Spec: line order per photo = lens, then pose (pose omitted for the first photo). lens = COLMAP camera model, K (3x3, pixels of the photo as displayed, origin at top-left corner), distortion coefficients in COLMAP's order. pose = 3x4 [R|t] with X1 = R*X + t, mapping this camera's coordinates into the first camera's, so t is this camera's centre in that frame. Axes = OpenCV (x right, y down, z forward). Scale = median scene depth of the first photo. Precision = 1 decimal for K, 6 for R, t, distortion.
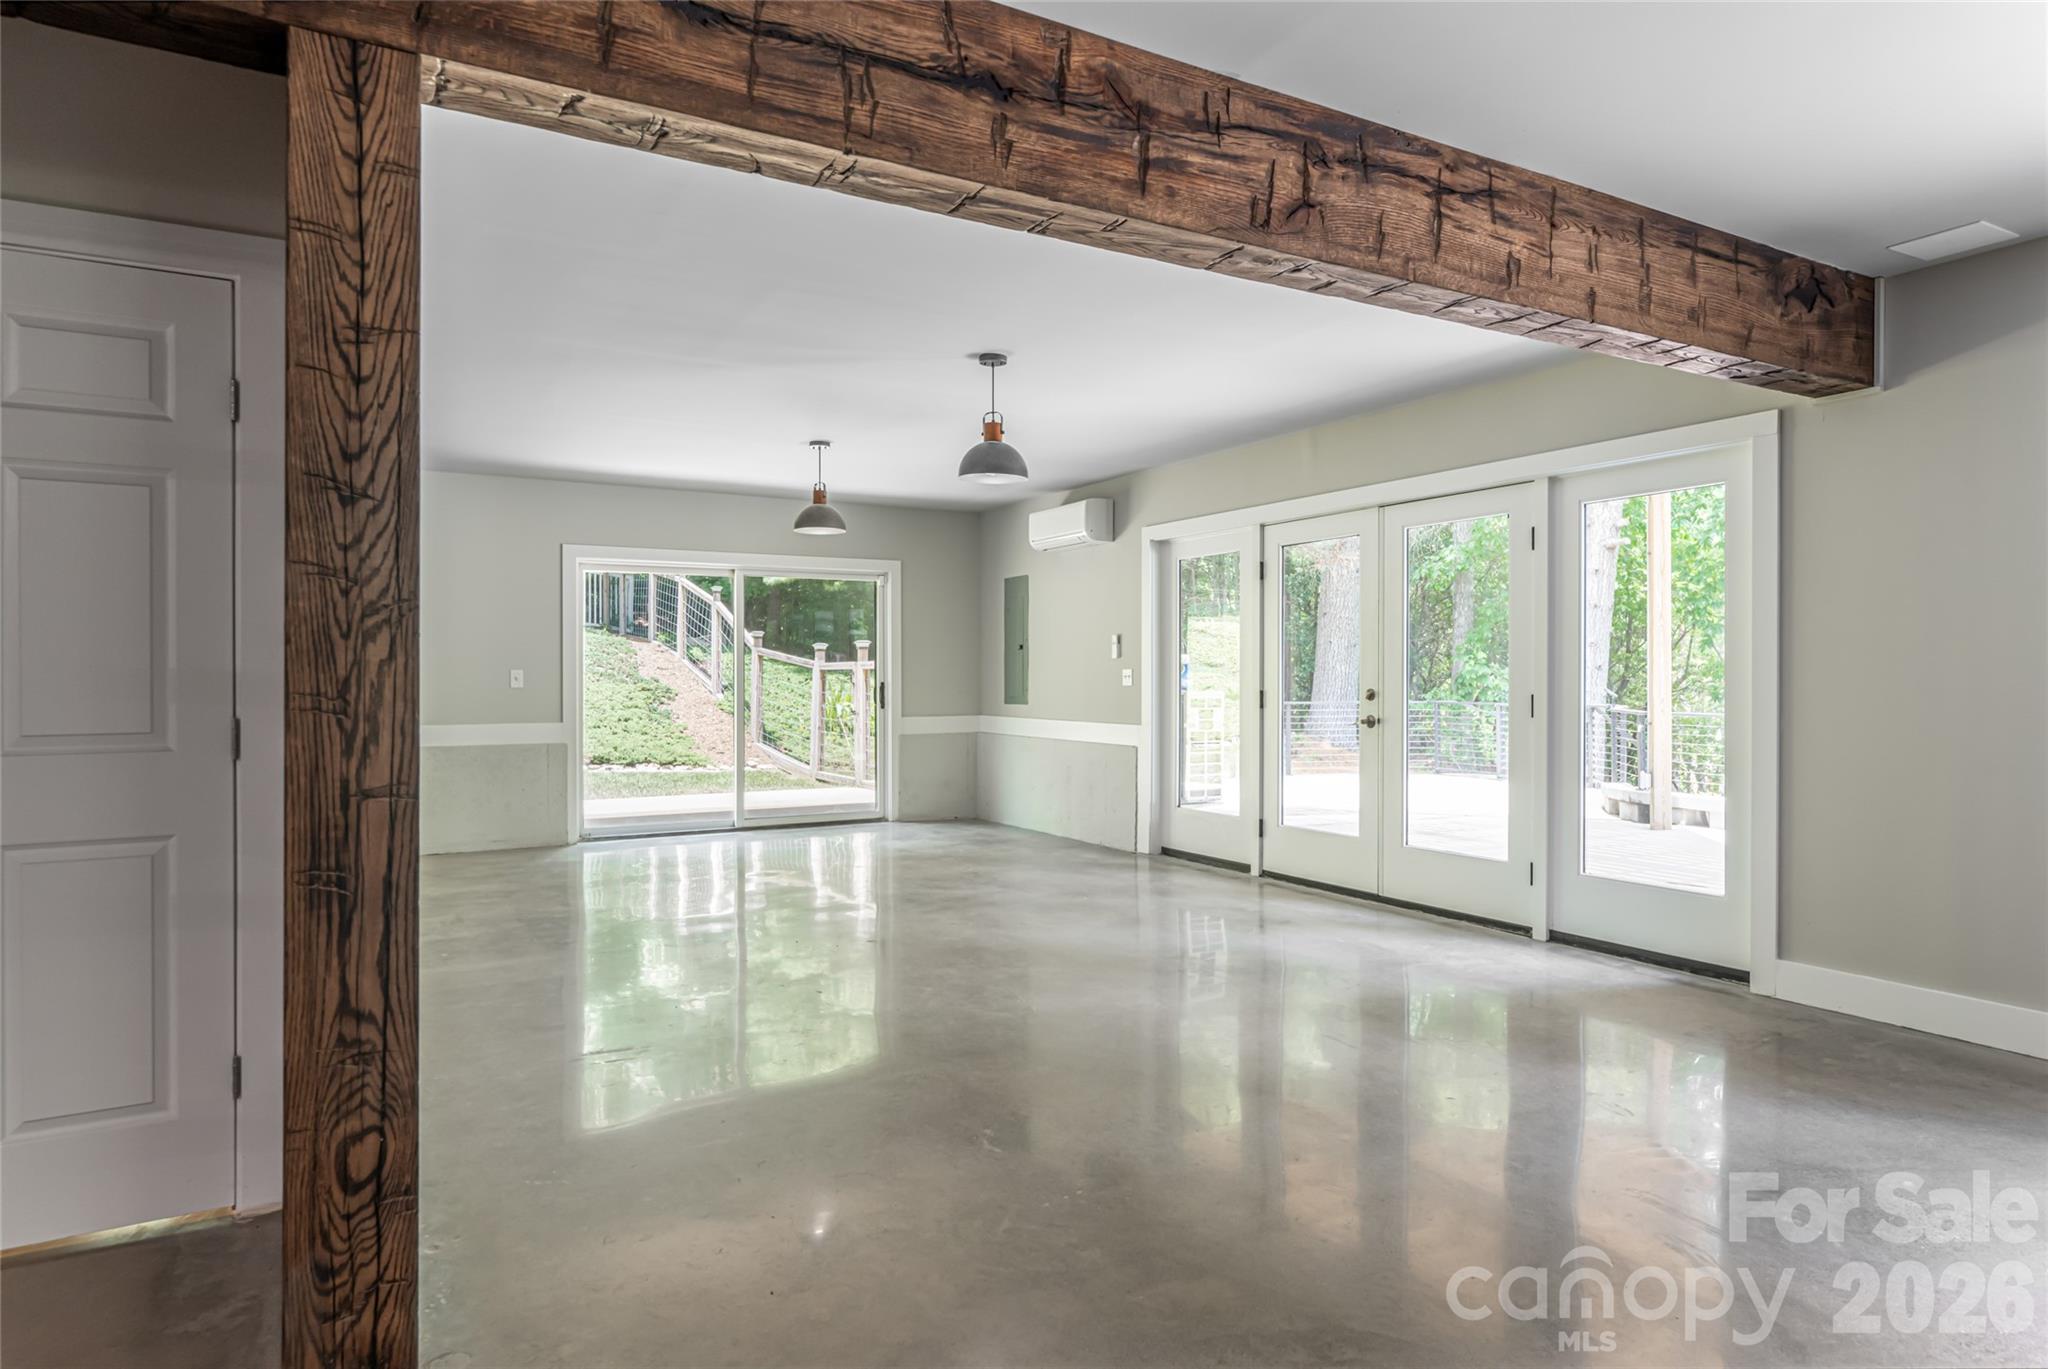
lens RADIAL K [[1184.5, 0, 1019.0], [0, 1184.5, 675.9], [0, 0, 1]] dist [-0.001505, 0.000193]
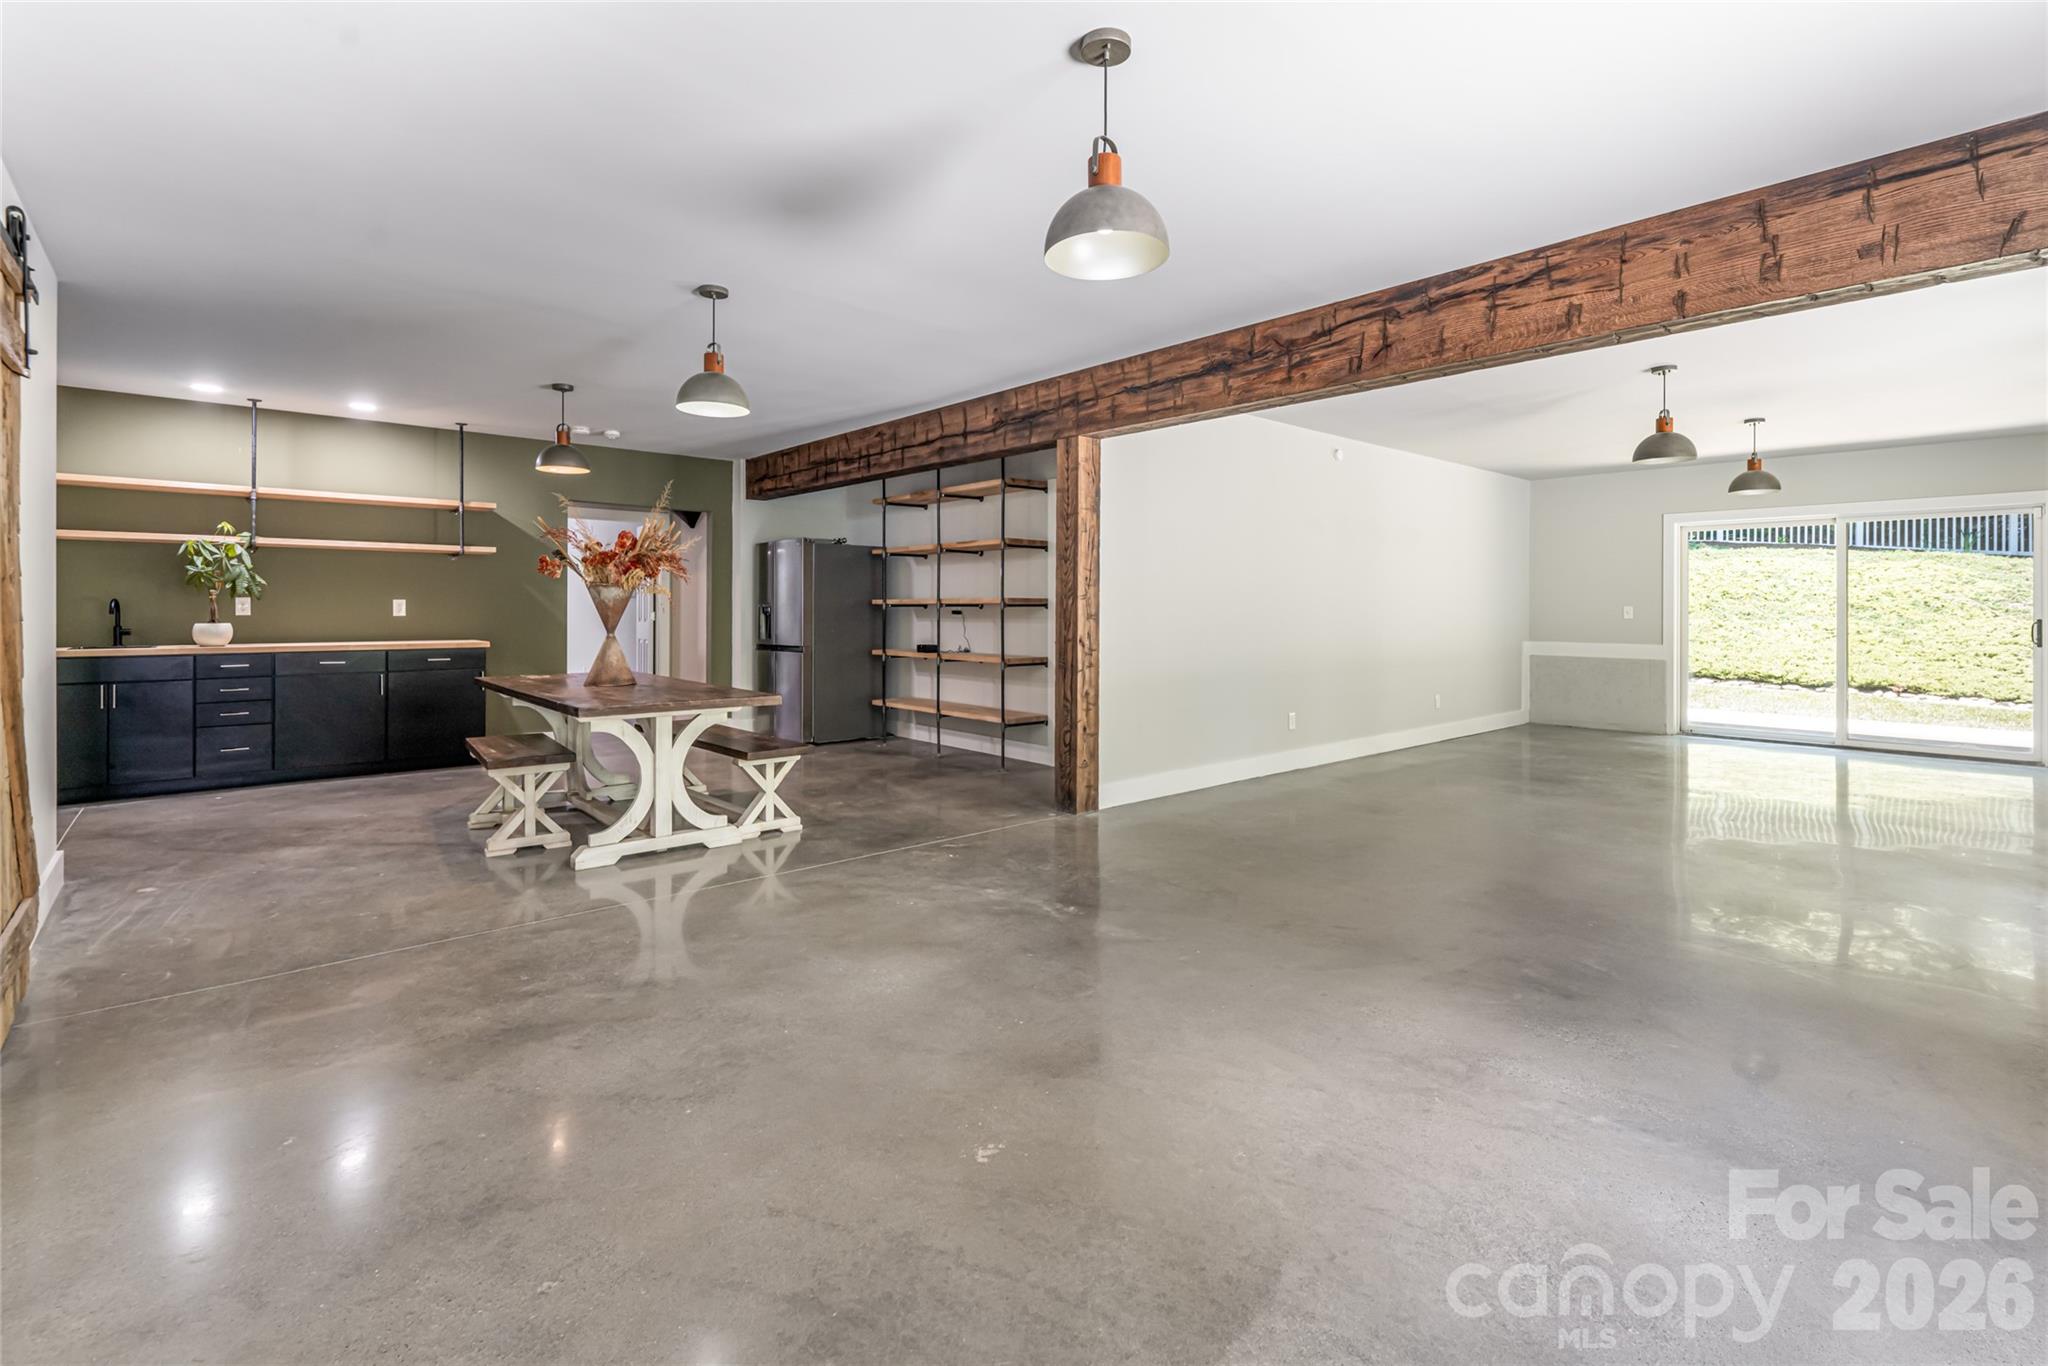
lens RADIAL K [[900.9, 0, 1014.0], [0, 900.9, 626.0], [0, 0, 1]] dist [0.002603, 0.000440]
pose [[0.209820, 0.019329, -0.977549, 1.504557], [-0.003065, 0.999813, 0.019112, 0.000282], [0.977735, -0.001014, 0.209840, 0.167182]]
